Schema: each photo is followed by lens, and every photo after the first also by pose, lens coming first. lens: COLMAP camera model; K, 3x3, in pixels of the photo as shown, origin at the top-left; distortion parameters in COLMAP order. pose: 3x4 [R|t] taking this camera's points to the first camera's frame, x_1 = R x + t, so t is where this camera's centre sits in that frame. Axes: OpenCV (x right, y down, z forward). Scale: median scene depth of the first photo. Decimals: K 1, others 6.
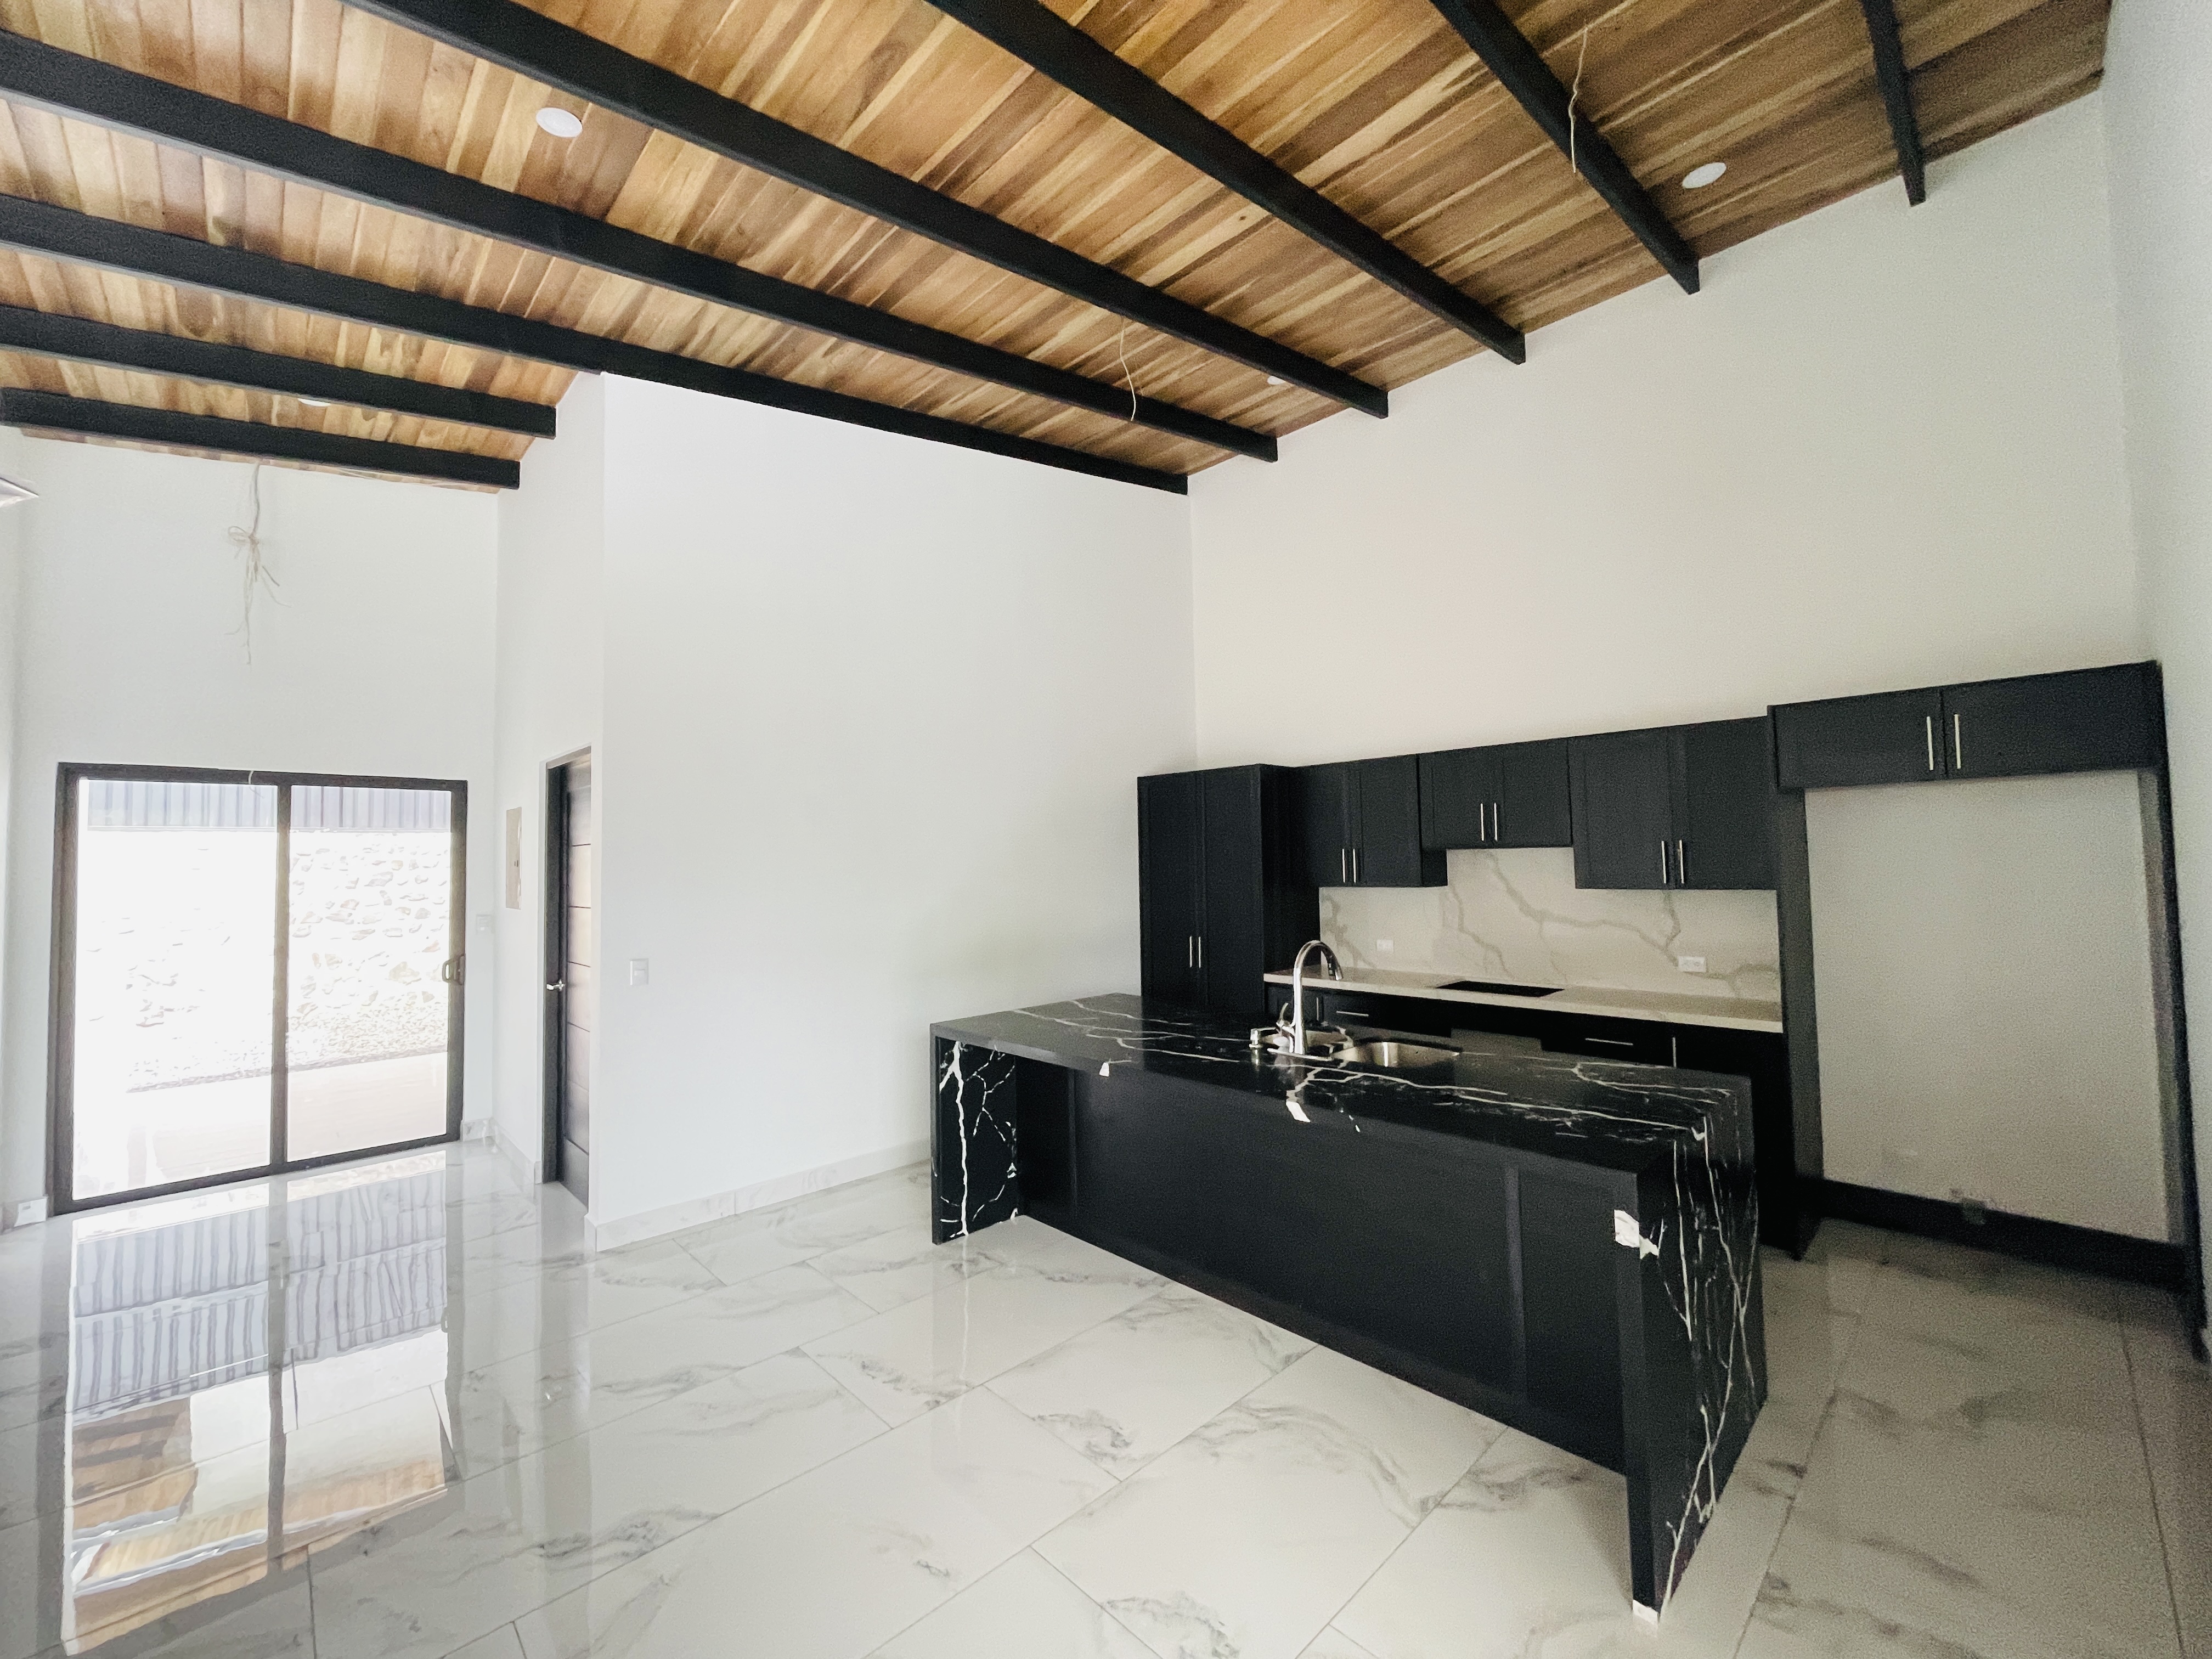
lens RADIAL K [[893.7, 0, 1098.5], [0, 893.7, 830.9], [0, 0, 1]] dist [0.002110, -0.000136]
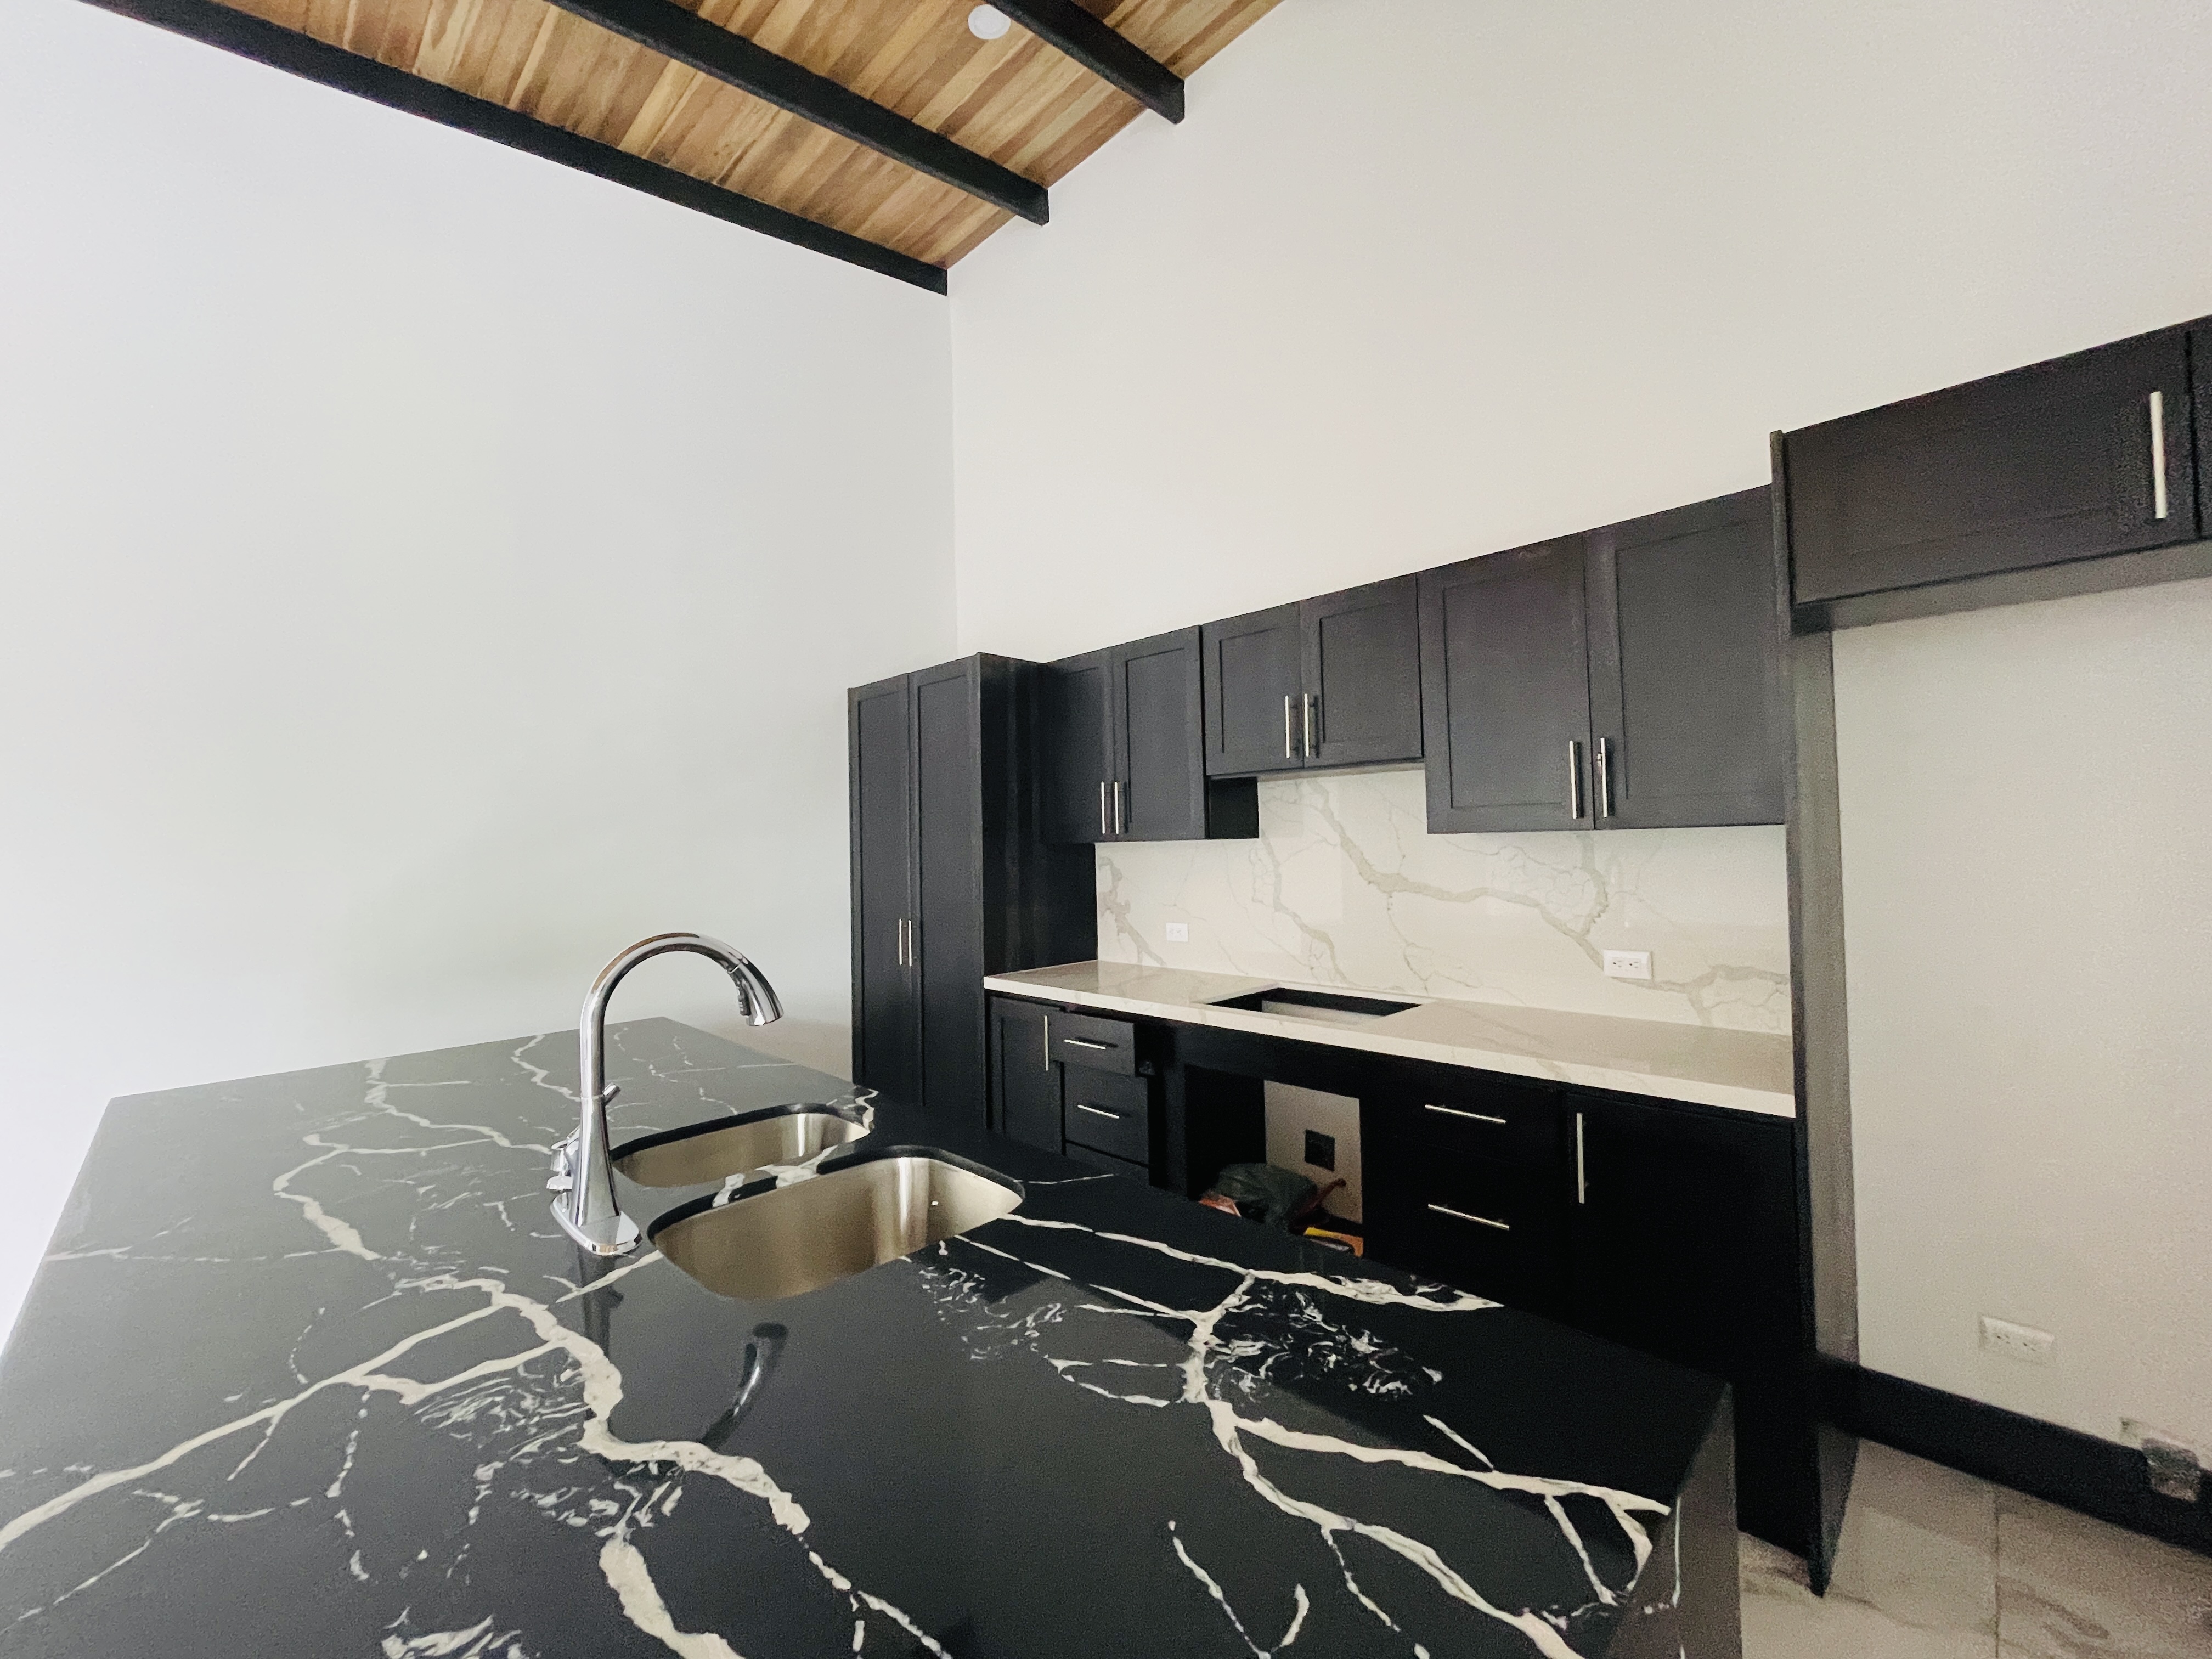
lens RADIAL K [[893.7, 0, 1092.4], [0, 893.7, 843.1], [0, 0, 1]] dist [0.002110, -0.000136]
pose [[0.999865, -0.005334, 0.015512, 0.279395], [0.004808, 0.999420, 0.033715, 0.045523], [-0.015683, -0.033636, 0.999311, 0.389947]]
